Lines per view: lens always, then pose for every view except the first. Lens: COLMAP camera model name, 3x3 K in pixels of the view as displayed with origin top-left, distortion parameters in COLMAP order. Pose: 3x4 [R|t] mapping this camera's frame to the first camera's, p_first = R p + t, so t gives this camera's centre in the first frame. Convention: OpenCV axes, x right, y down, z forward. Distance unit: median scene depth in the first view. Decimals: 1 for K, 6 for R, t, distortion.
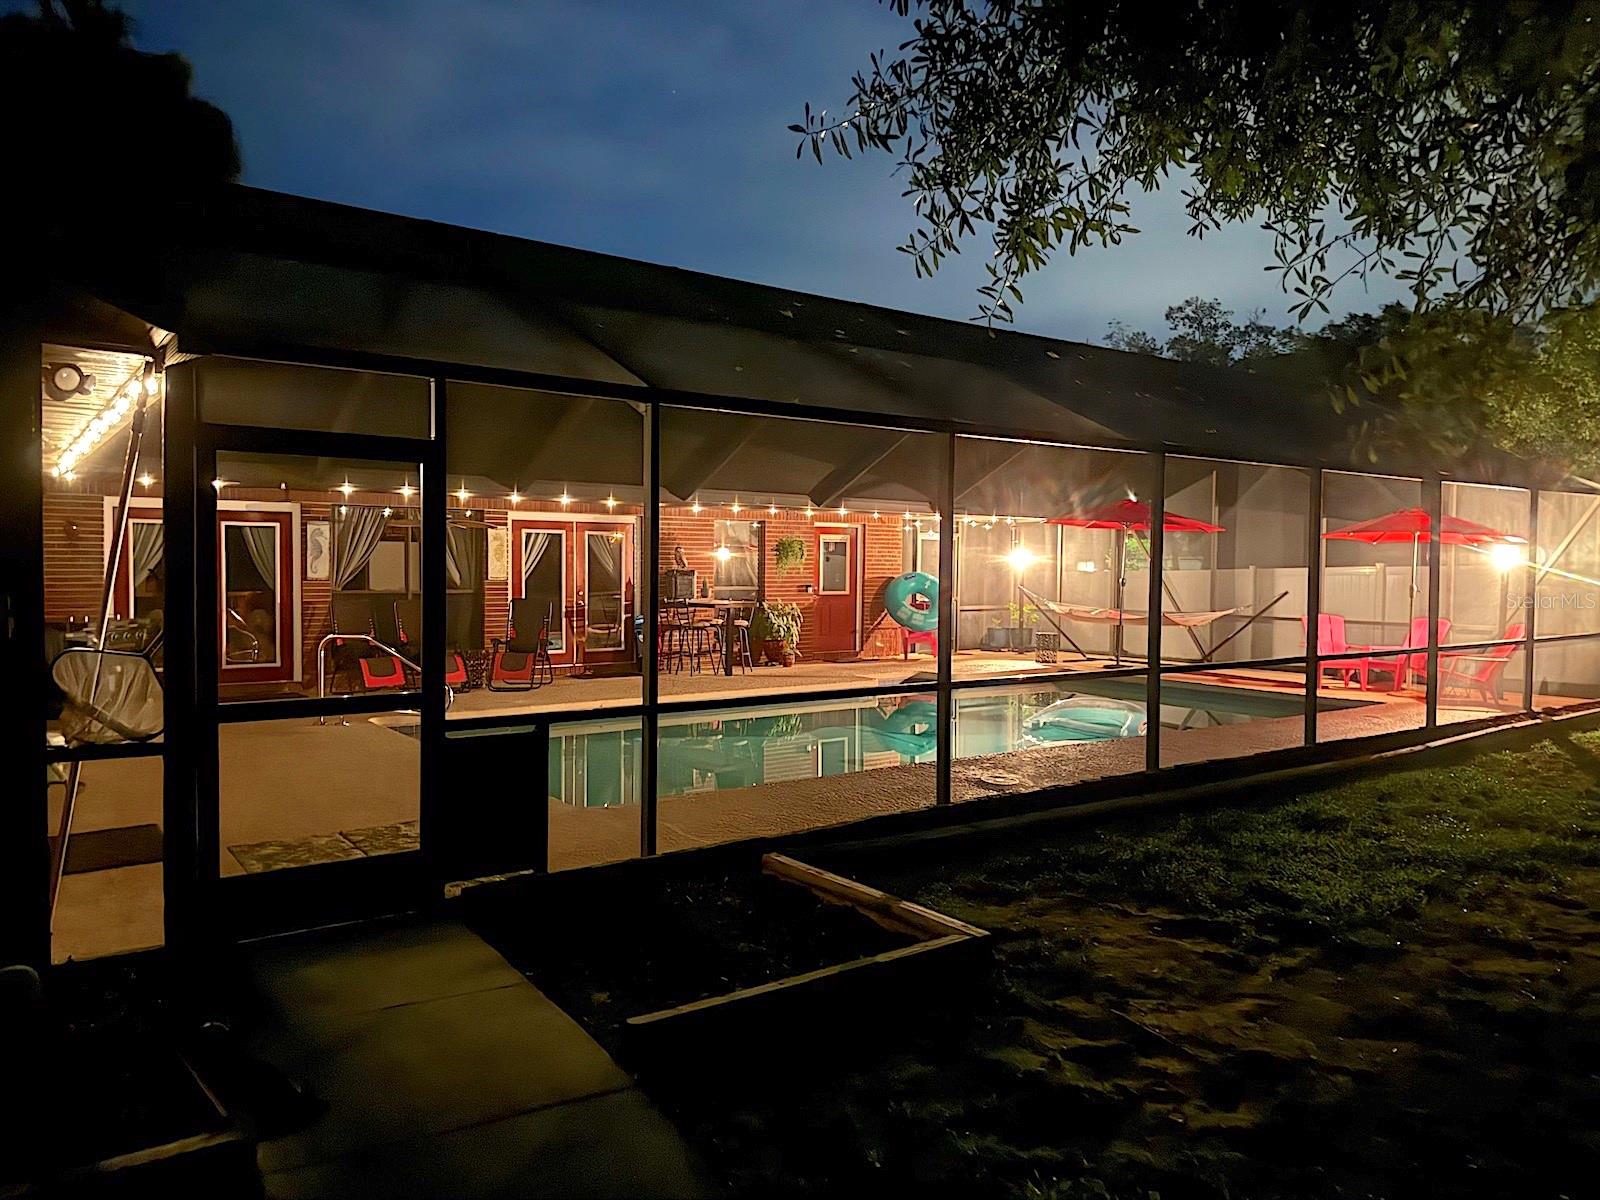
lens RADIAL K [[1101.7, 0, 807.6], [0, 1101.7, 602.7], [0, 0, 1]] dist [0.086540, -0.162851]
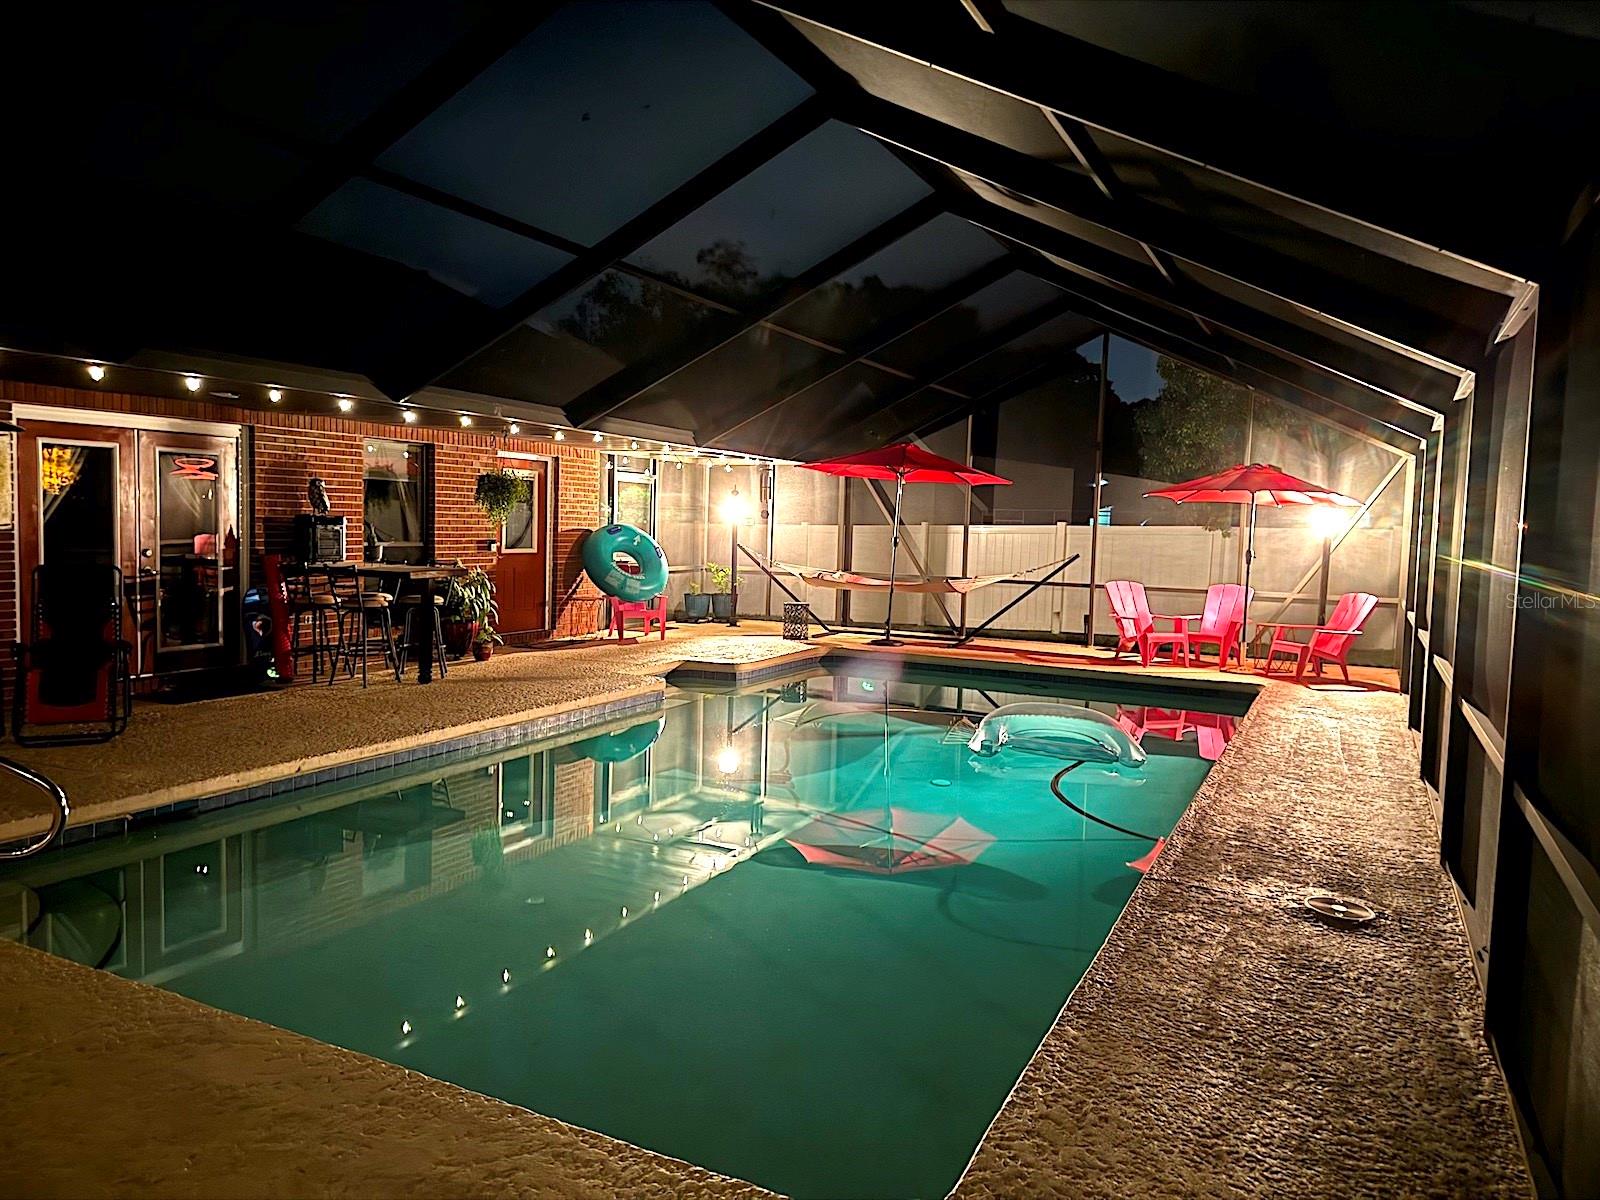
lens RADIAL K [[1101.7, 0, 807.6], [0, 1101.7, 602.7], [0, 0, 1]] dist [0.086540, -0.162851]
pose [[0.880383, -0.017954, 0.473924, -0.165761], [-0.004241, 0.998945, 0.045722, -0.009819], [-0.474245, -0.042263, 0.879378, 0.298408]]
